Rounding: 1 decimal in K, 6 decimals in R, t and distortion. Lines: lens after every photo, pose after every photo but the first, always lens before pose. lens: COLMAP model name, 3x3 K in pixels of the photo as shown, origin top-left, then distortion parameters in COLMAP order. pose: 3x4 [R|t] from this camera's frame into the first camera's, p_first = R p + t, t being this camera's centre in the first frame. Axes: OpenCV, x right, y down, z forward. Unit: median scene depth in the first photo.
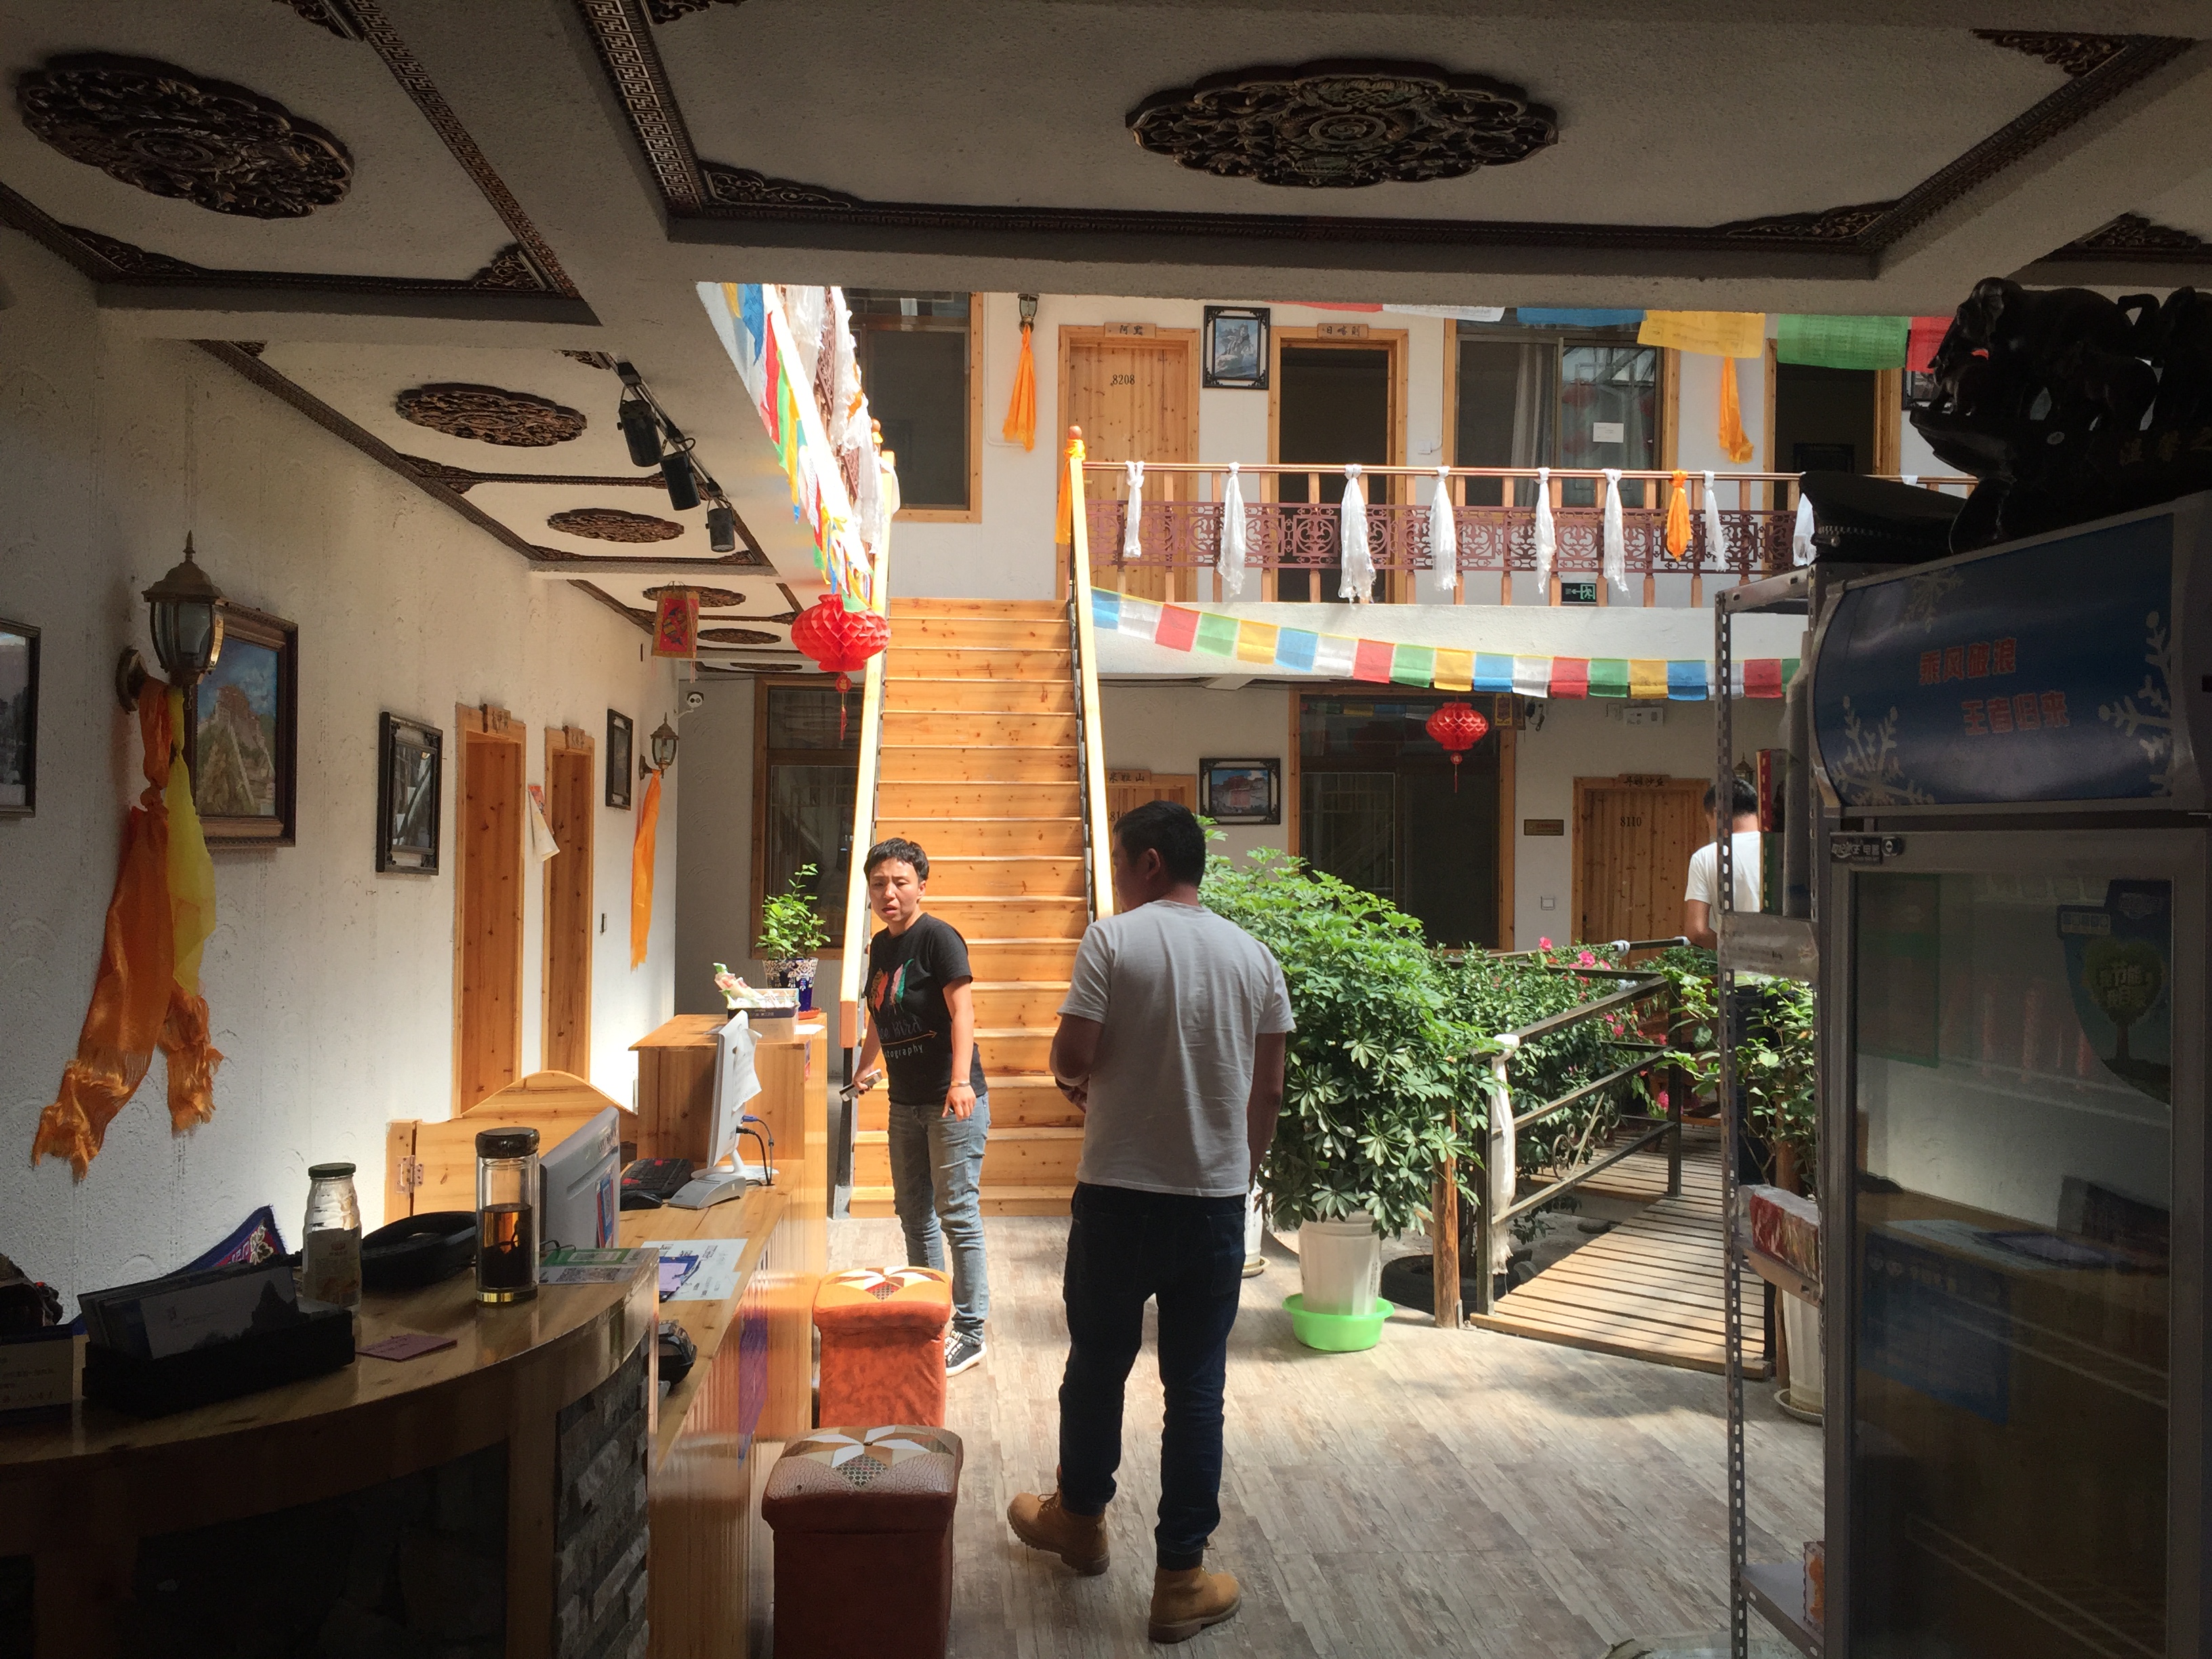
lens RADIAL K [[1861.6, 0, 1106.0], [0, 1861.6, 820.4], [0, 0, 1]] dist [0.088152, -0.119542]
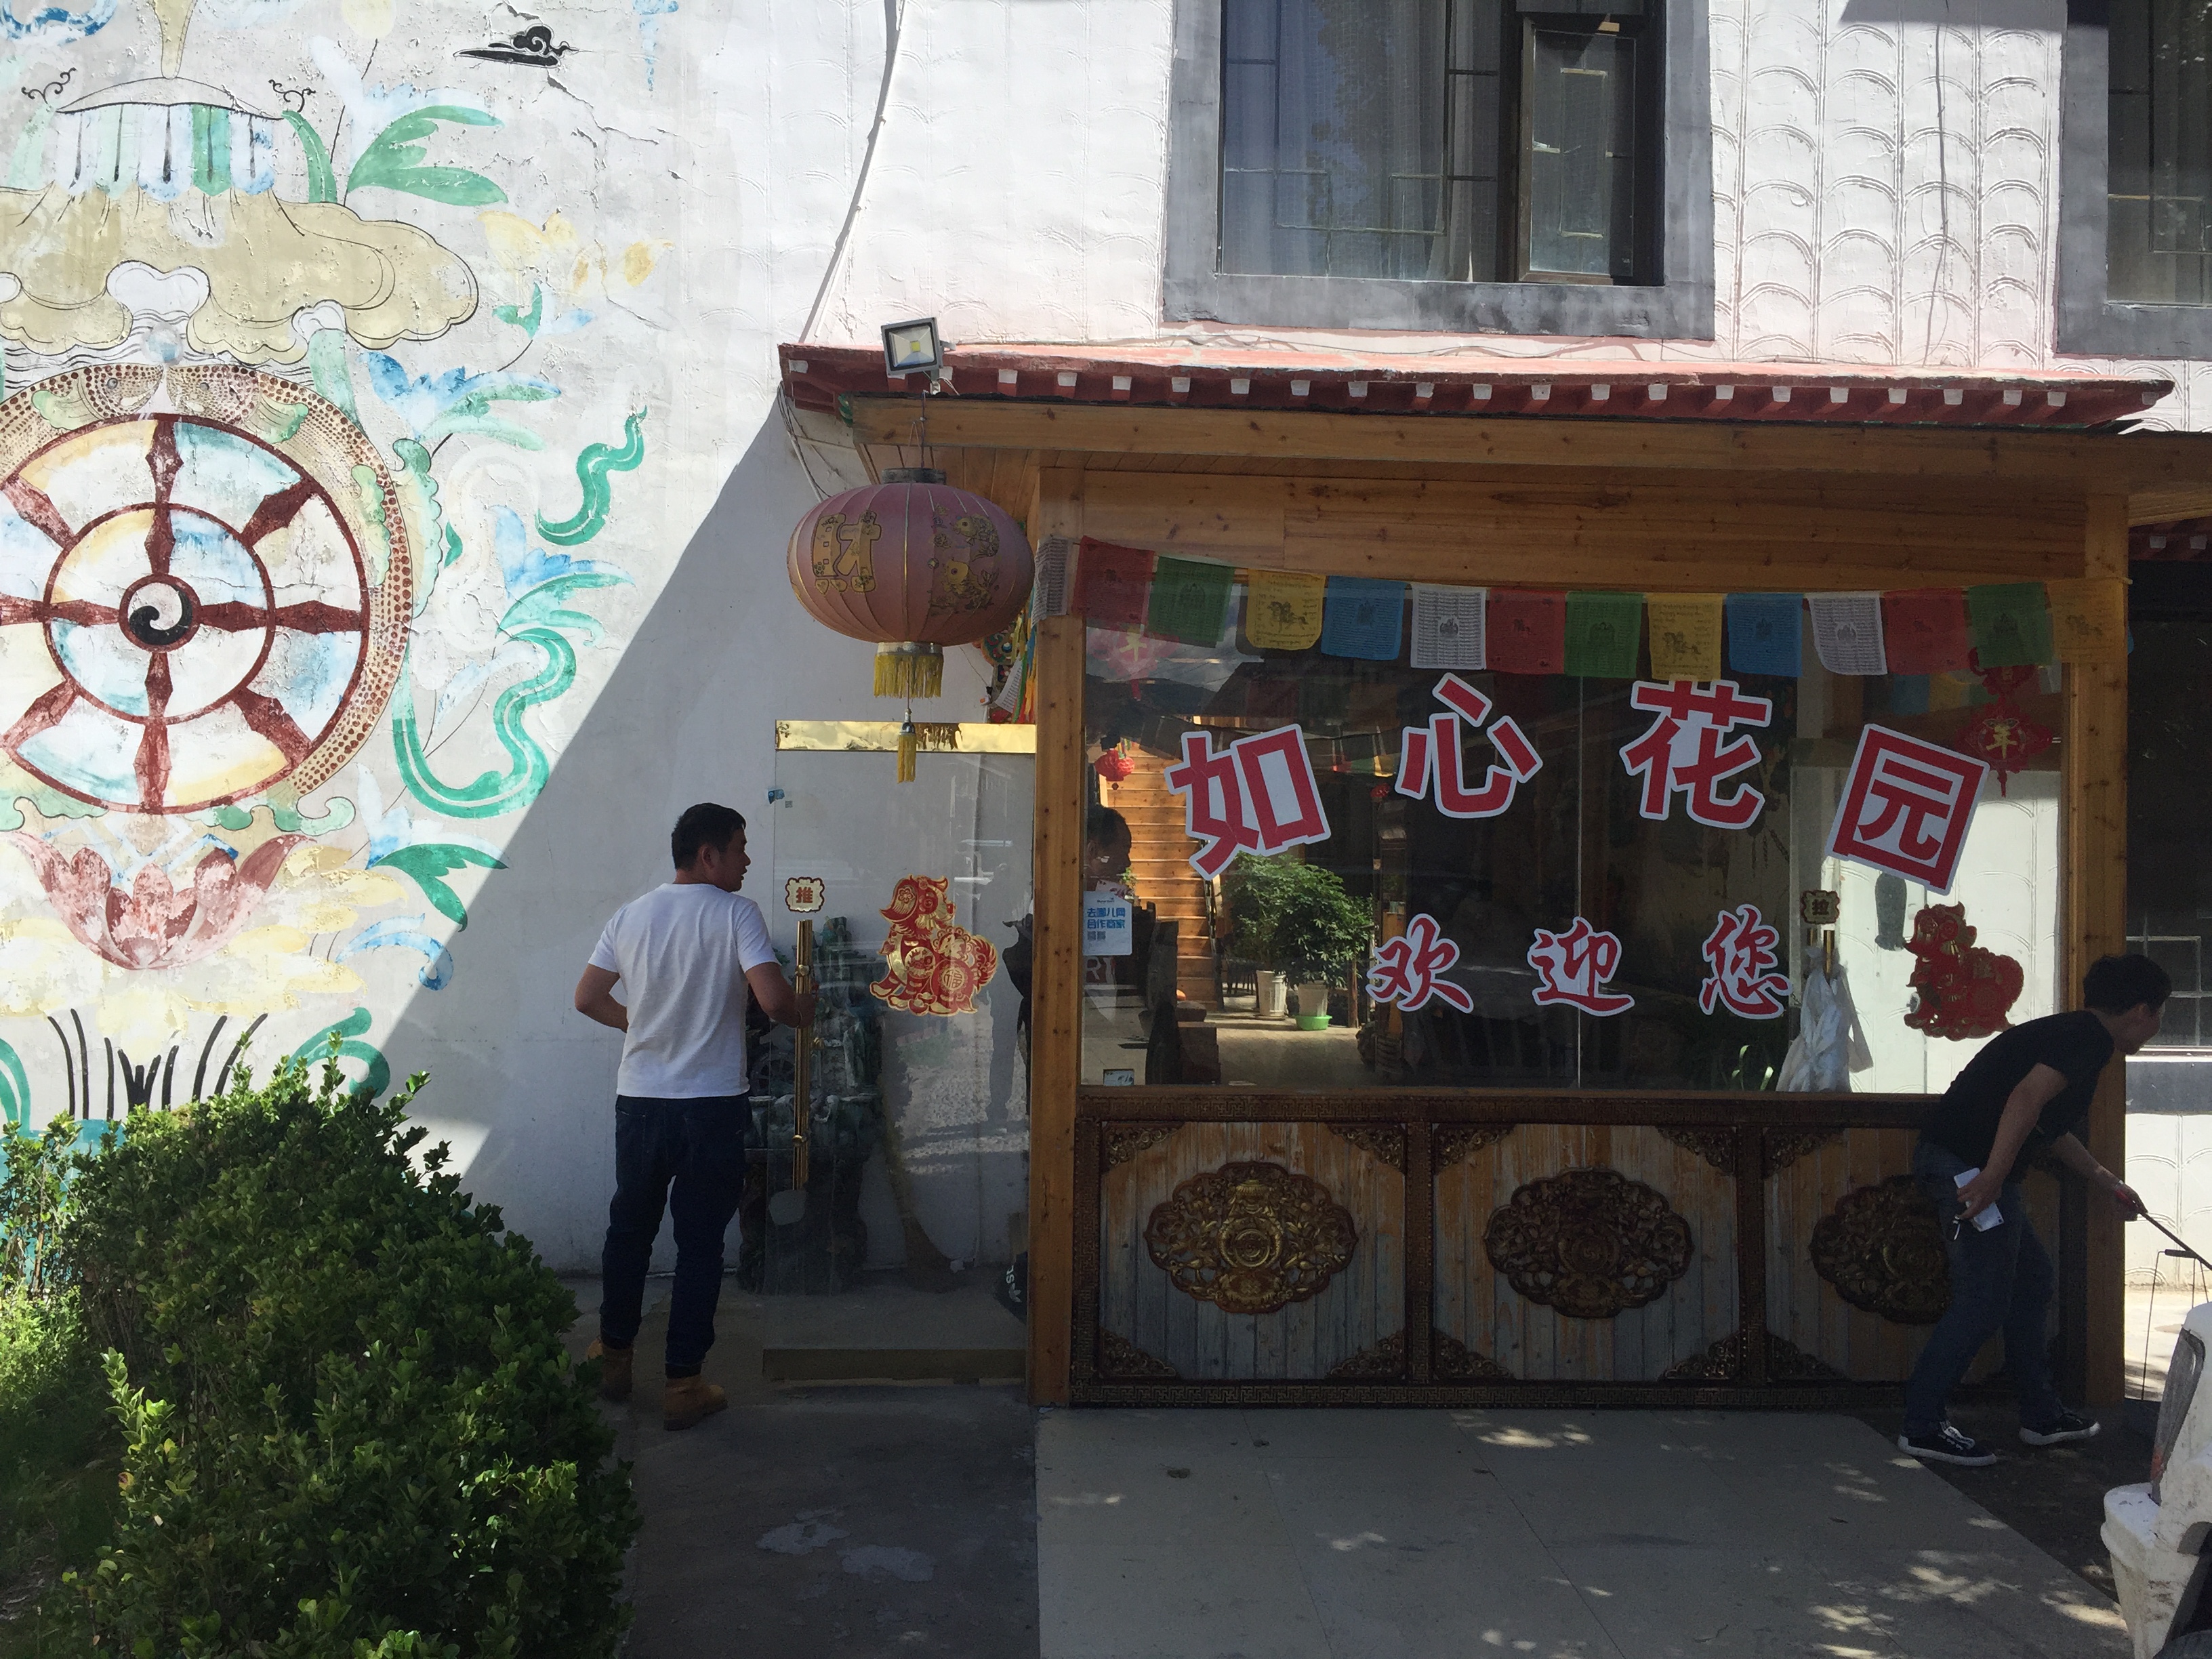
lens RADIAL K [[1861.6, 0, 1106.0], [0, 1861.6, 820.4], [0, 0, 1]] dist [0.088152, -0.119542]
pose [[0.999935, 0.005093, -0.010170, -0.081722], [-0.005232, 0.999892, -0.013723, 0.003467], [0.010099, 0.013776, 0.999854, -0.933439]]
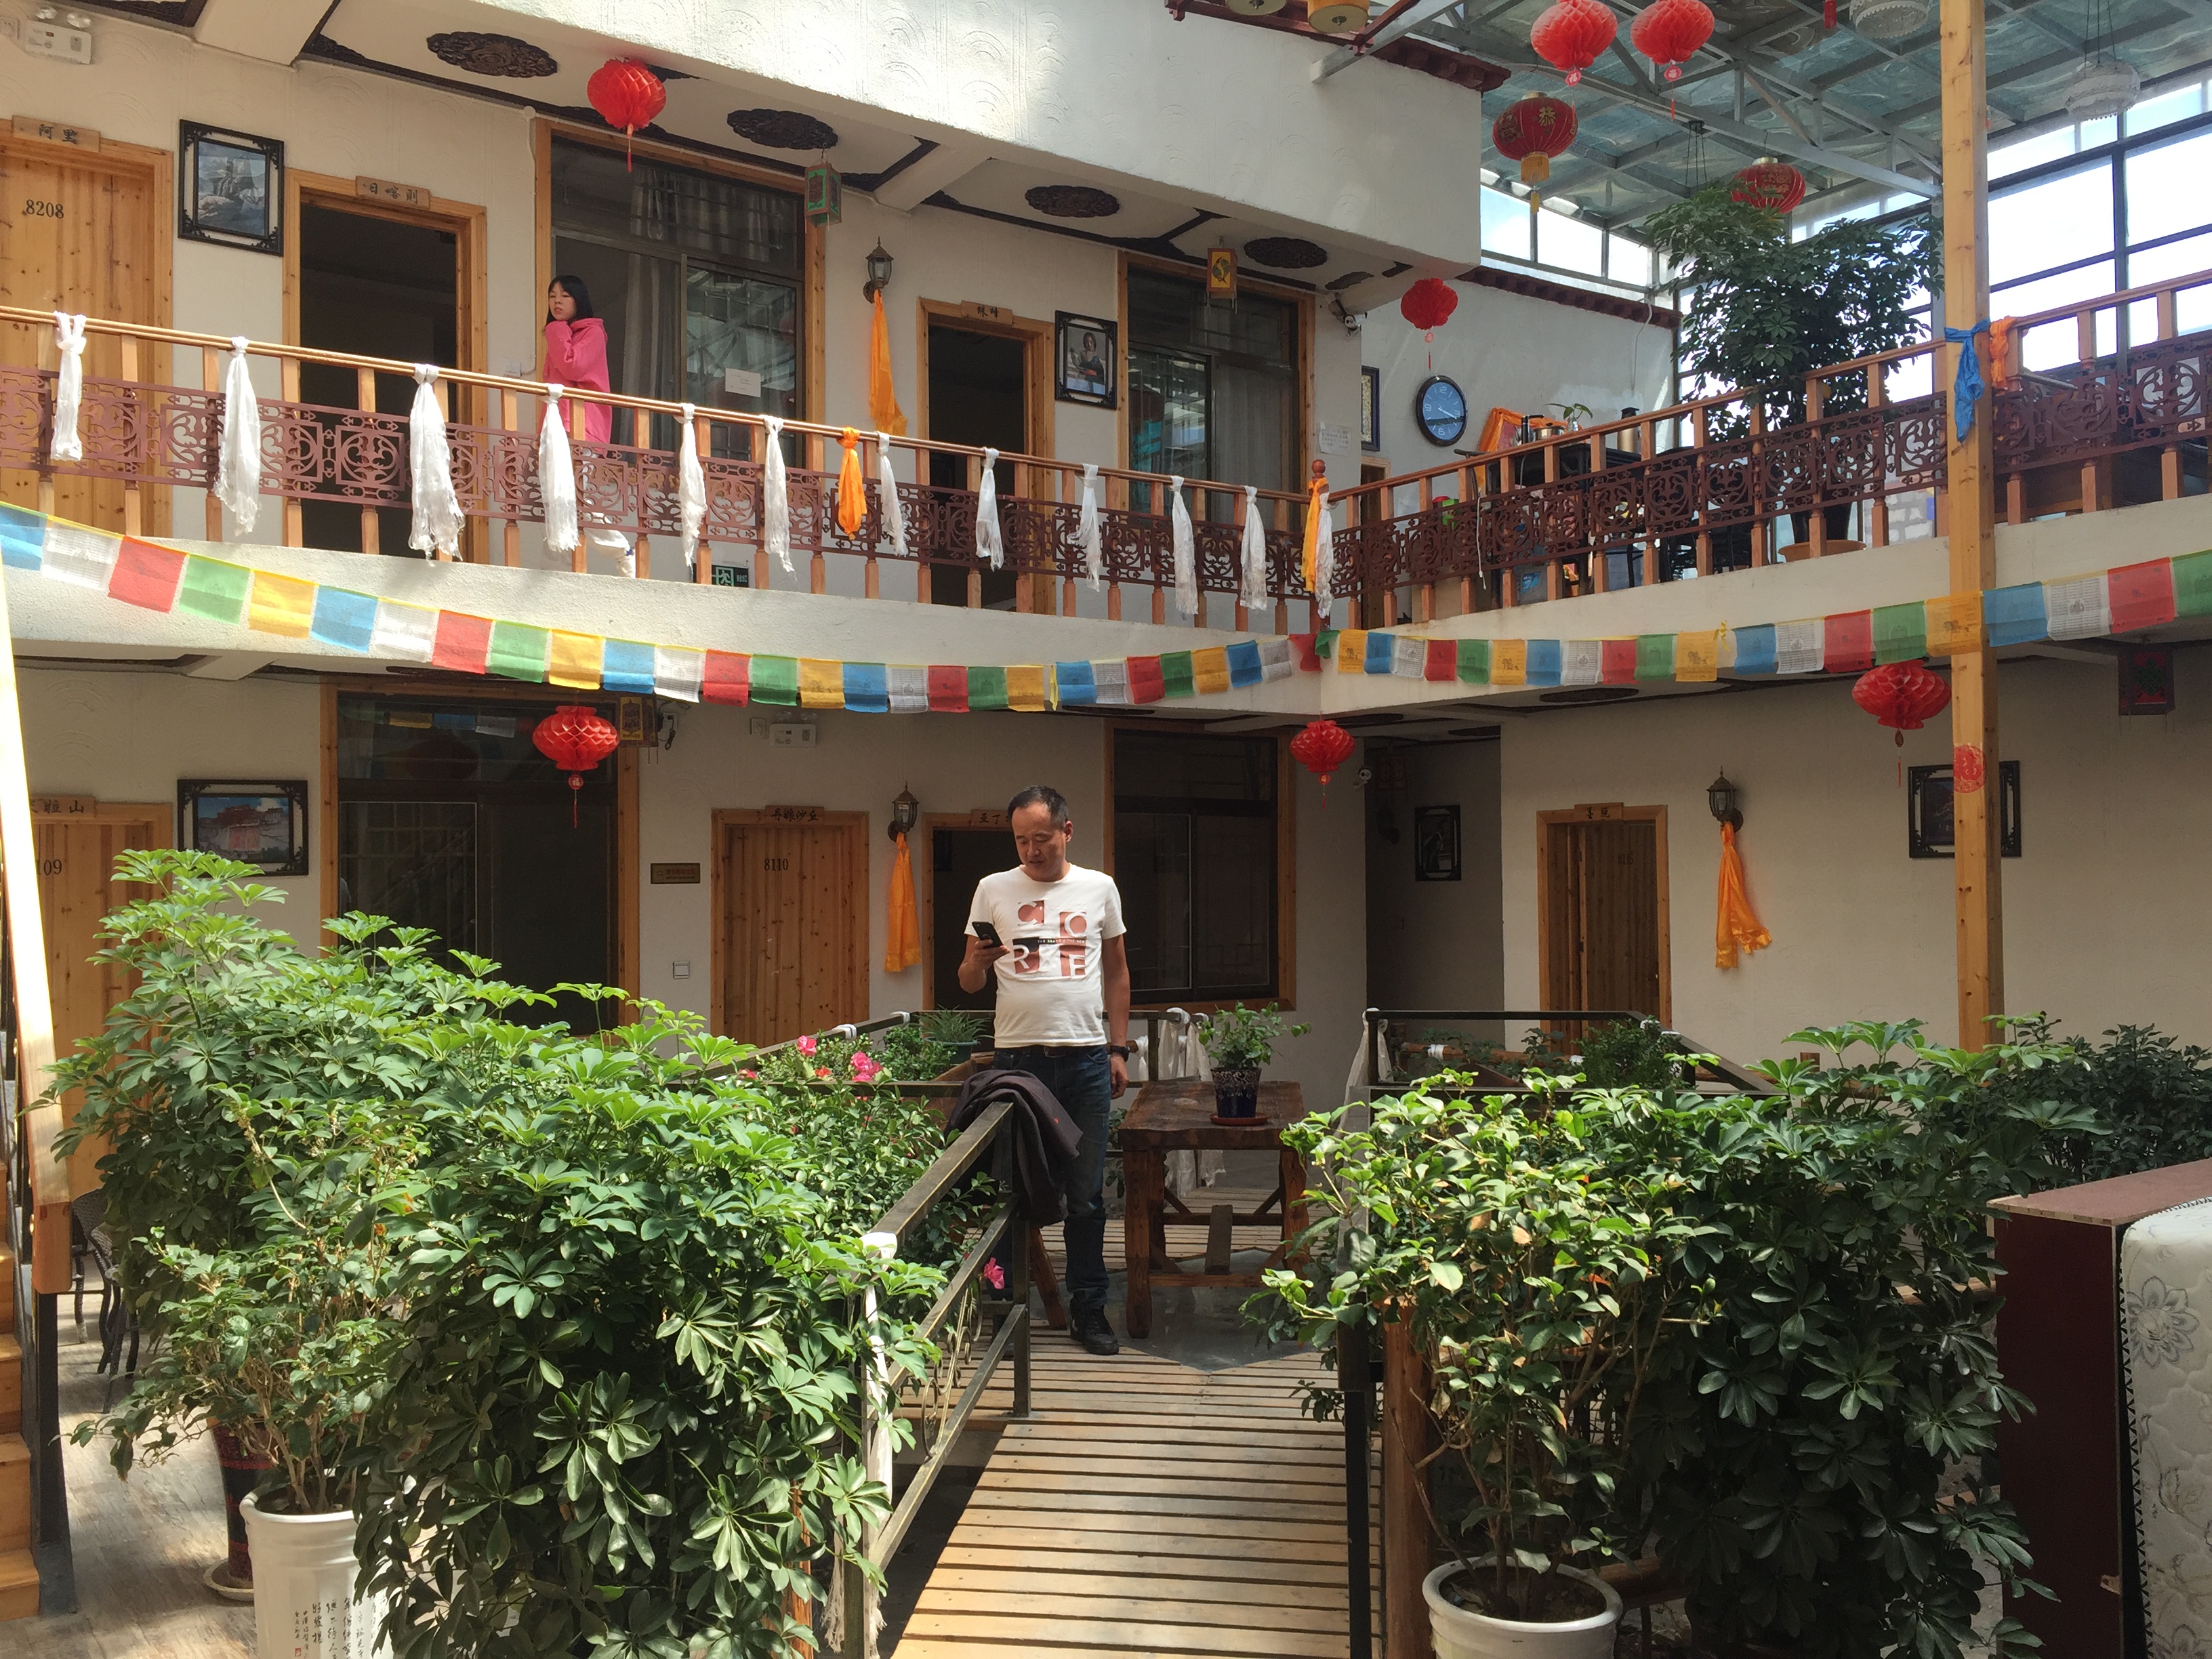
lens RADIAL K [[1861.6, 0, 1106.0], [0, 1861.6, 820.4], [0, 0, 1]] dist [0.088152, -0.119542]
pose [[0.860708, -0.001206, 0.509098, -0.009317], [0.013834, 0.999683, -0.021020, 0.000651], [-0.508911, 0.025135, 0.860452, 0.261097]]
